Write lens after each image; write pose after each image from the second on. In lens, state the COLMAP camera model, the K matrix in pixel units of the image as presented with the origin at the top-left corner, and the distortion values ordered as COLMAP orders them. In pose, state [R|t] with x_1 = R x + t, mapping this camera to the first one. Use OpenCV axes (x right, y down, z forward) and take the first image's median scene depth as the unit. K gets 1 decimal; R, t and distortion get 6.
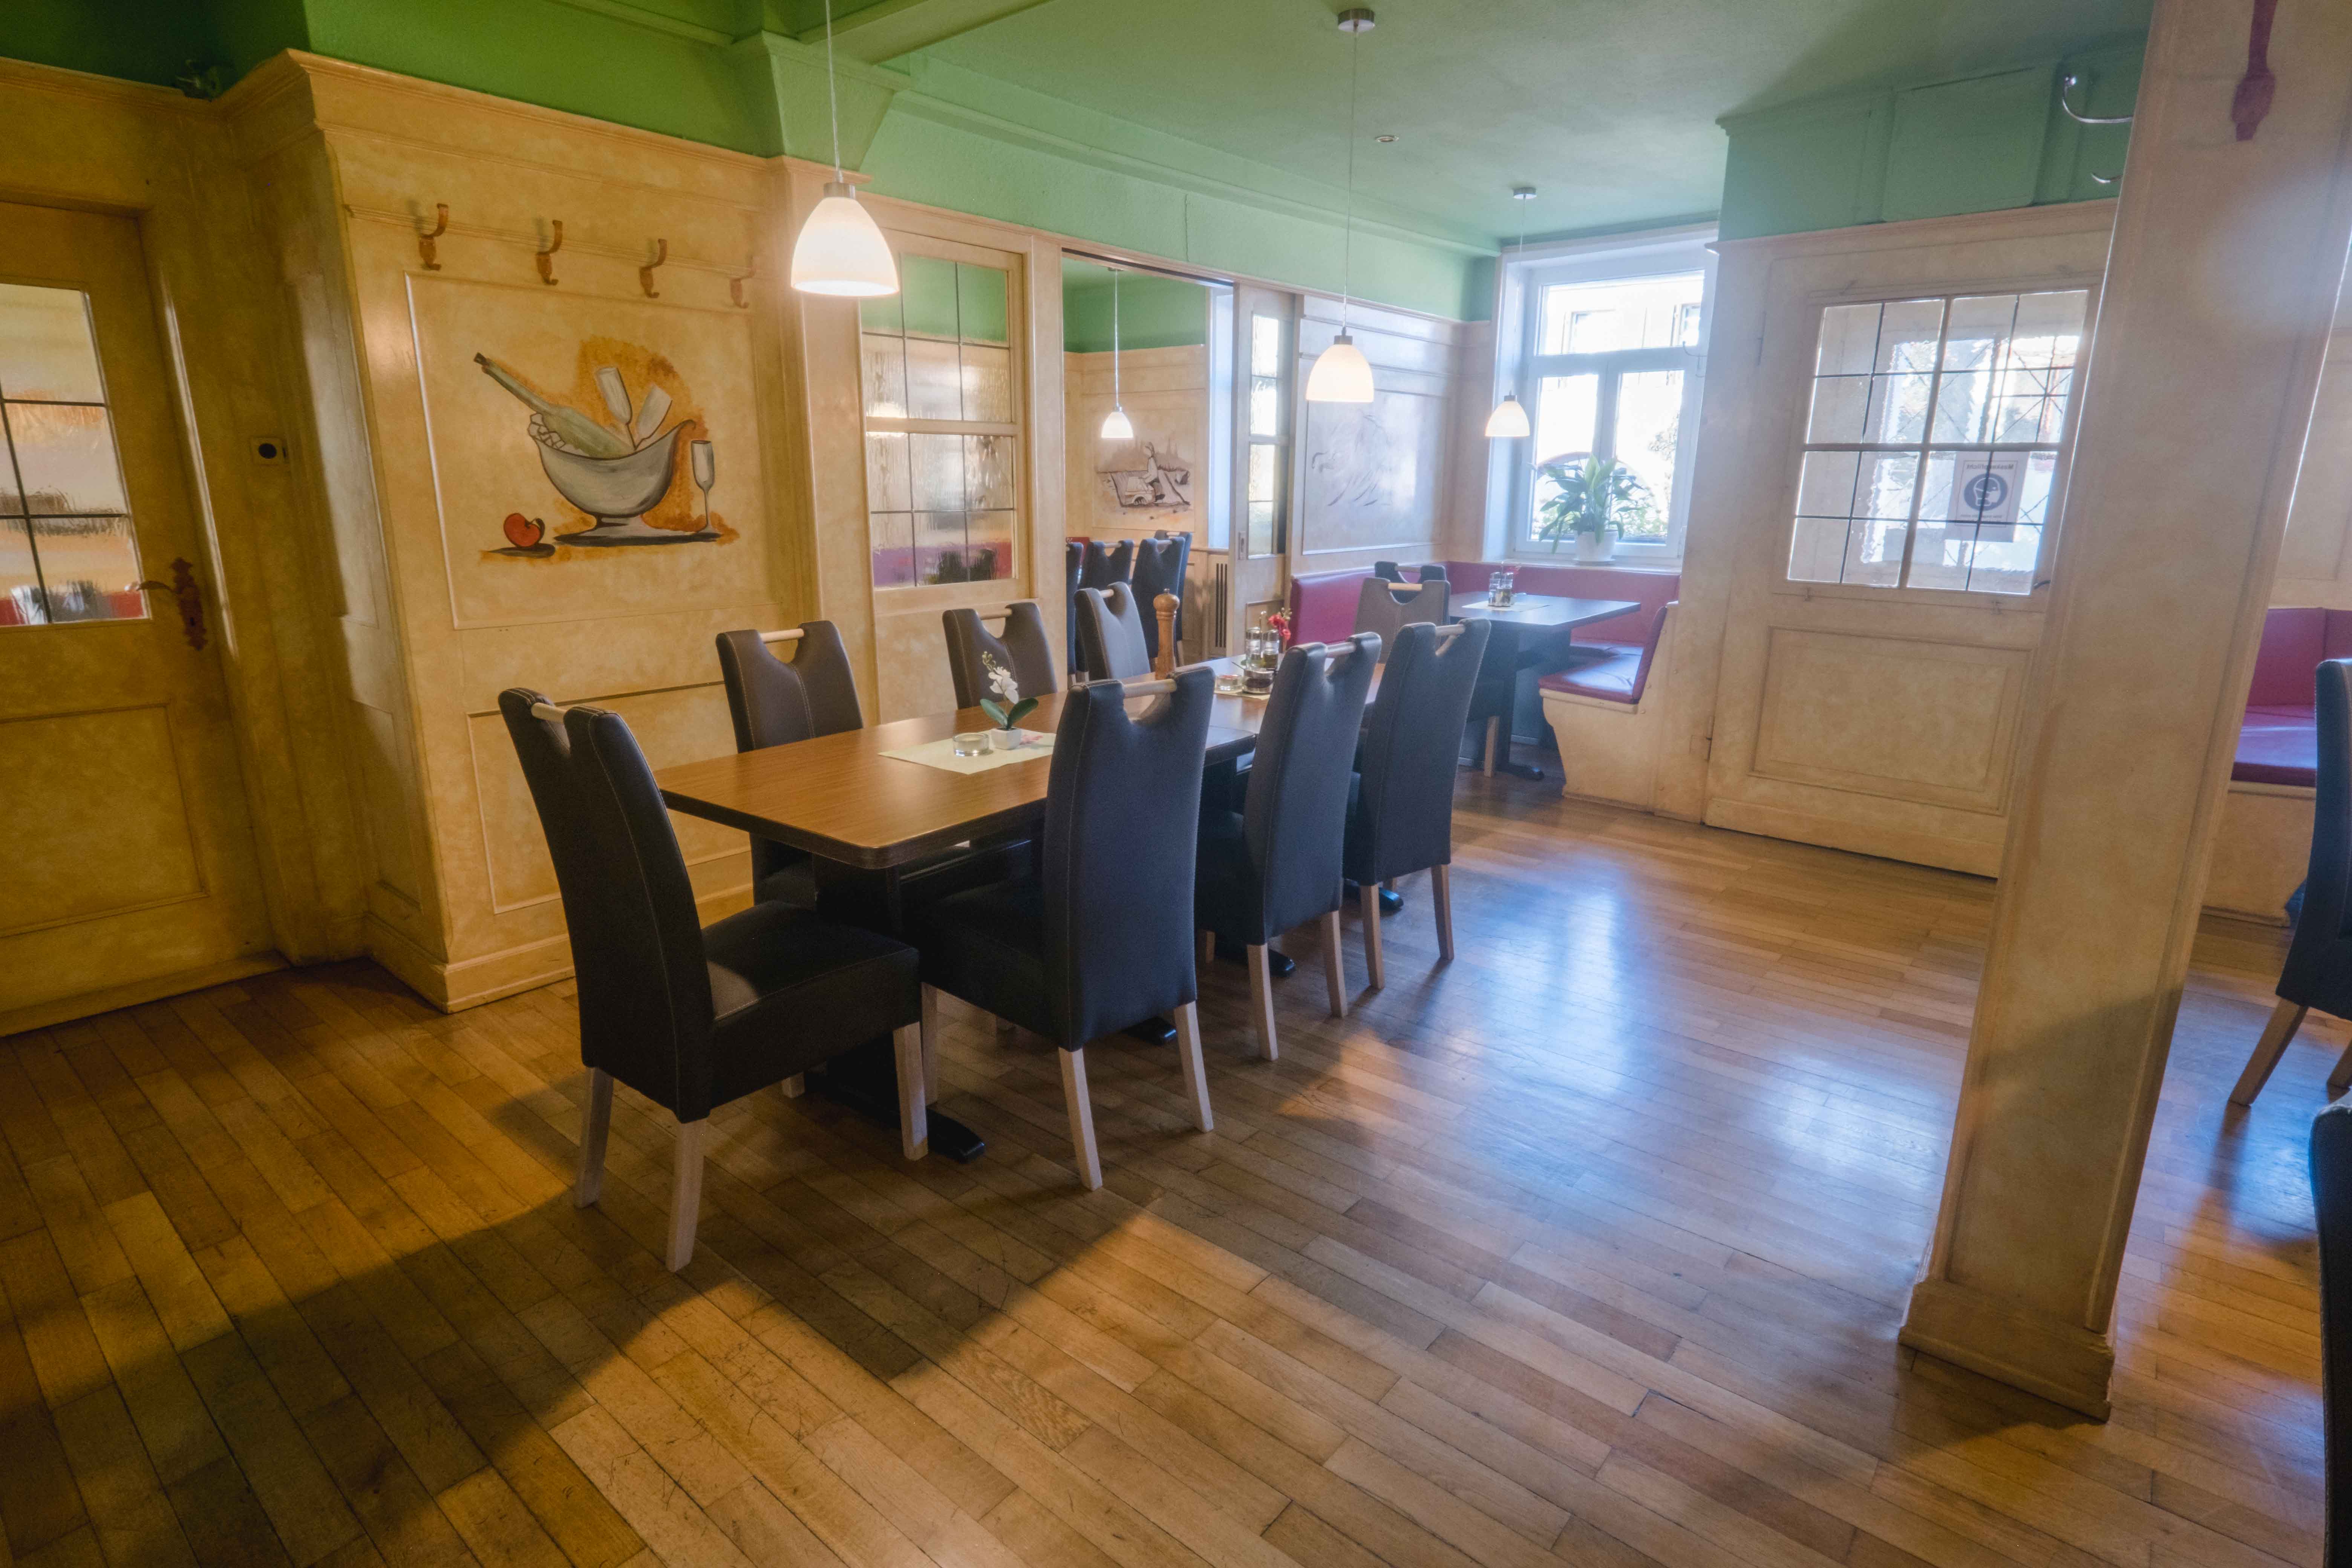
lens RADIAL K [[1188.9, 0, 1167.3], [0, 1188.9, 776.1], [0, 0, 1]] dist [-0.002057, -0.000310]
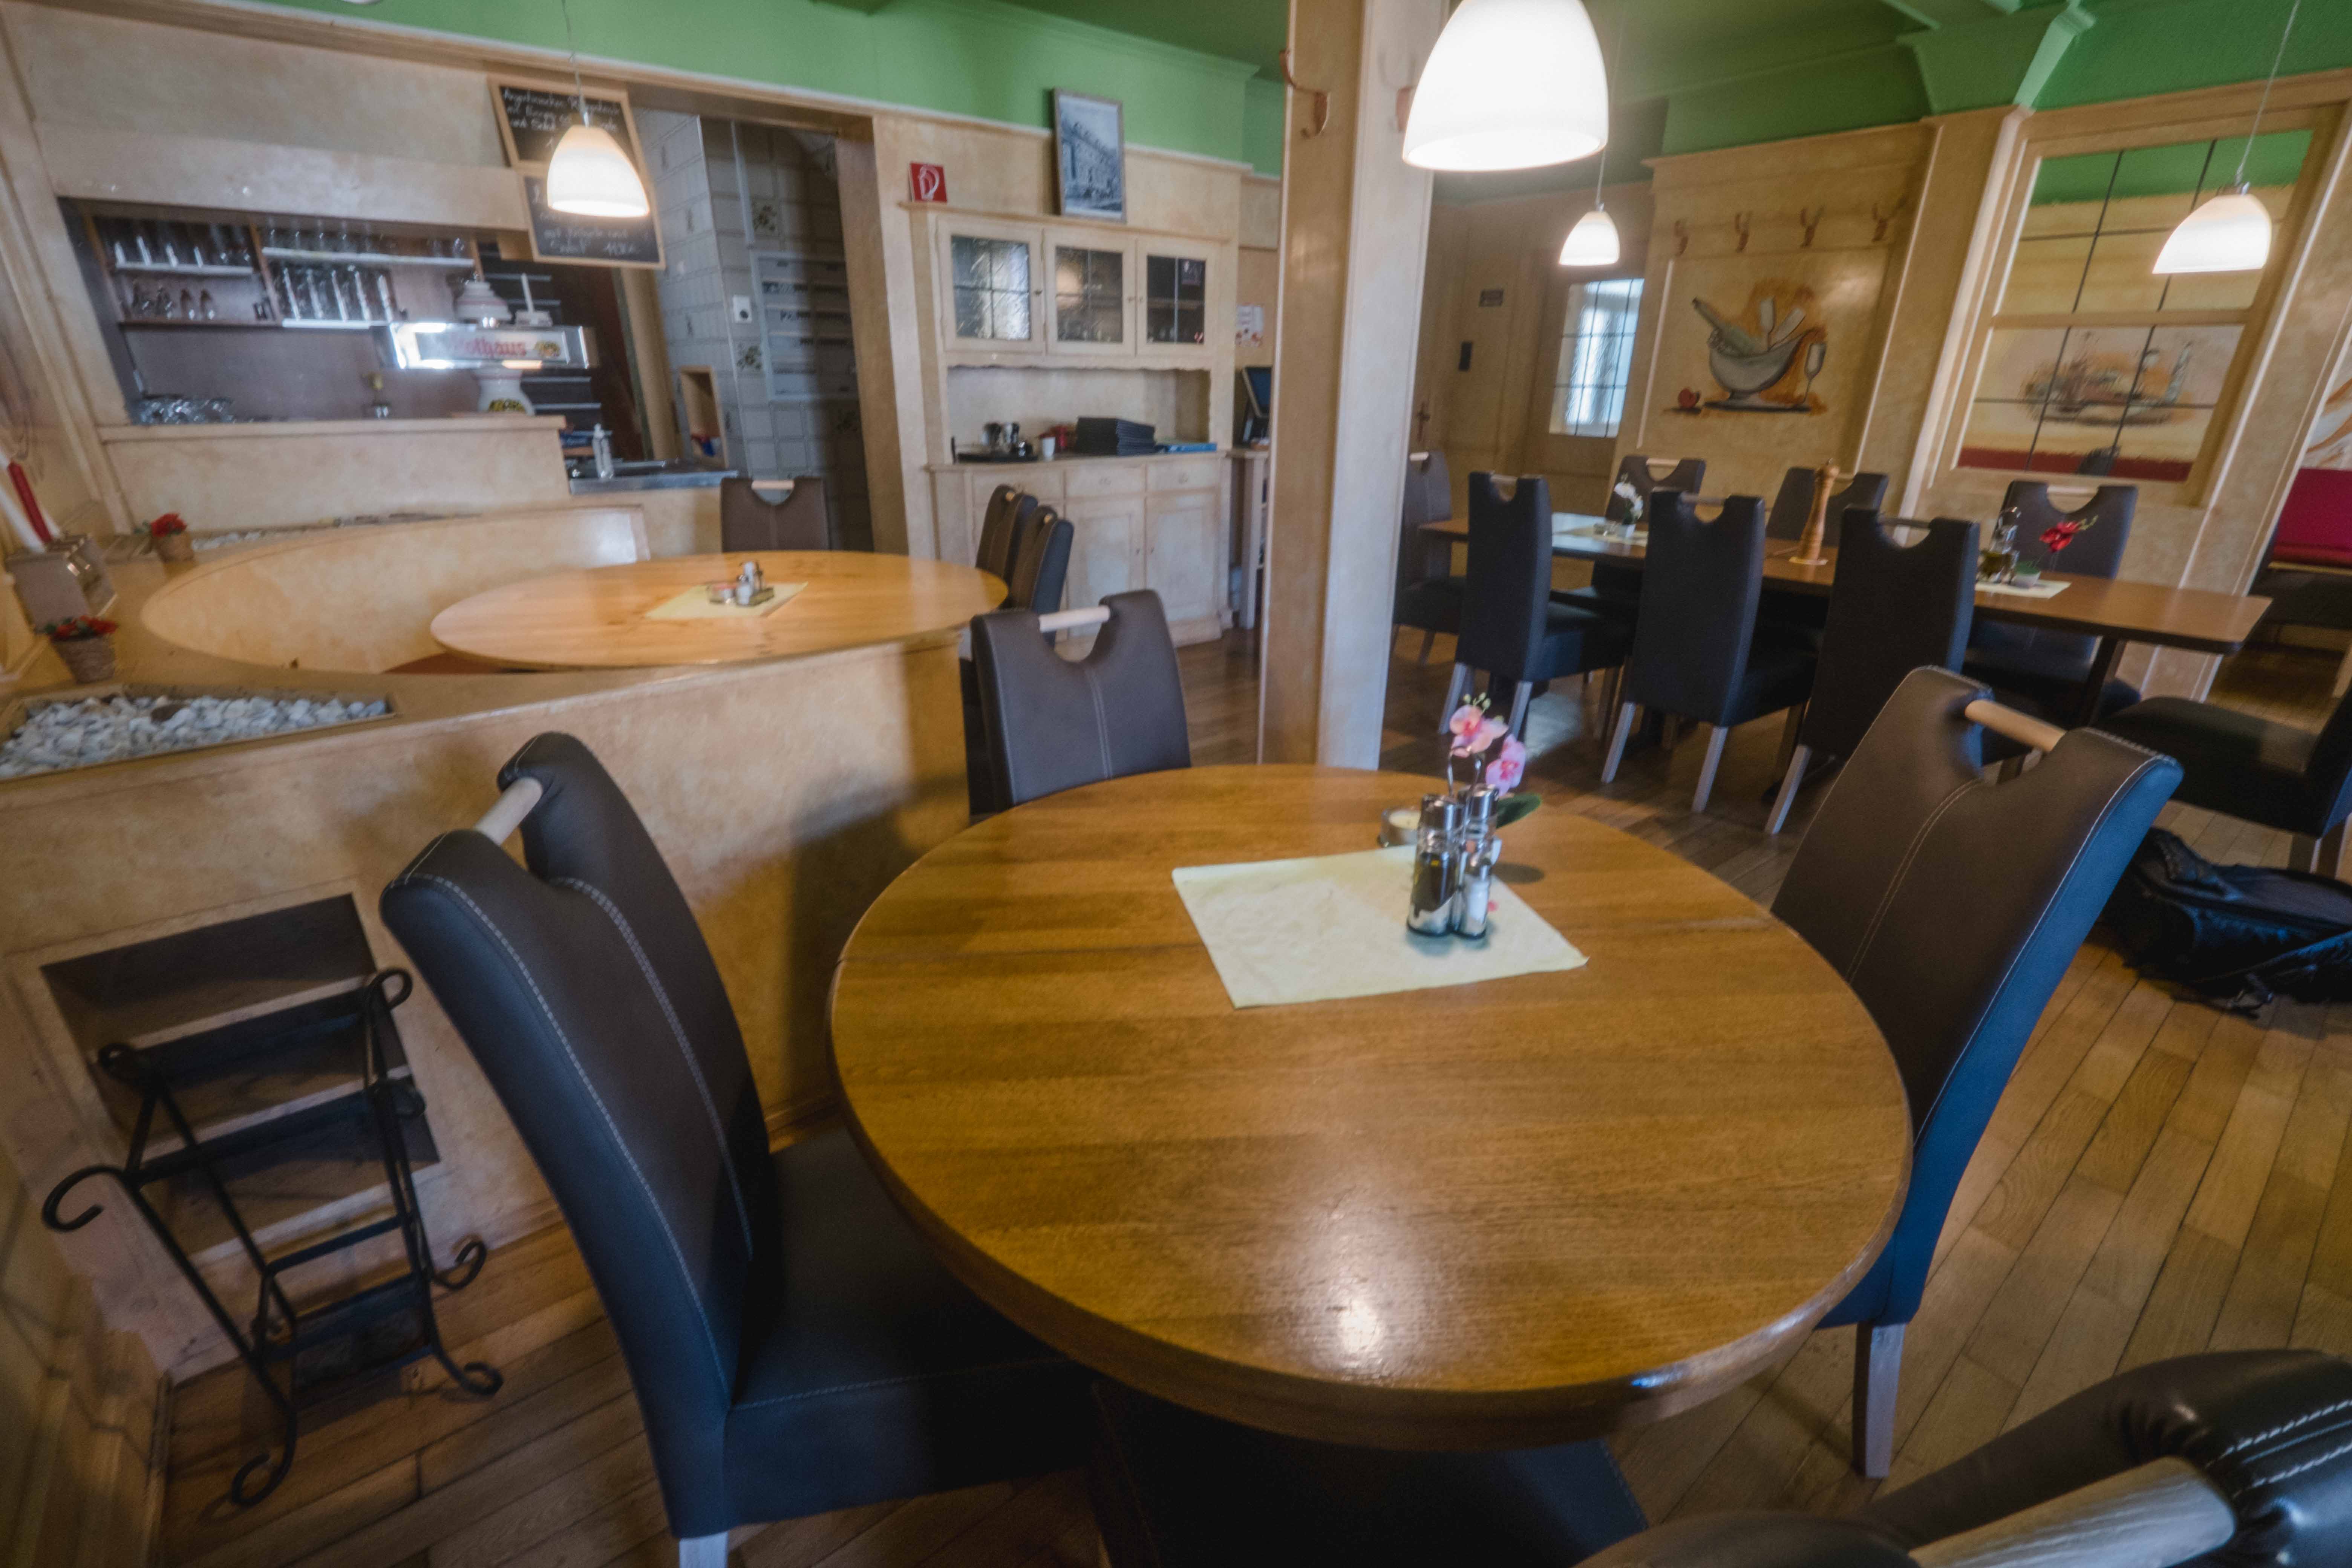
lens RADIAL K [[1007.8, 0, 1172.8], [0, 1007.8, 773.5], [0, 0, 1]] dist [0.006347, -0.006189]
pose [[-0.212518, 0.354980, -0.910398, 1.159637], [-0.247287, 0.881815, 0.401561, -0.118375], [0.945349, 0.310468, -0.099620, 0.551793]]
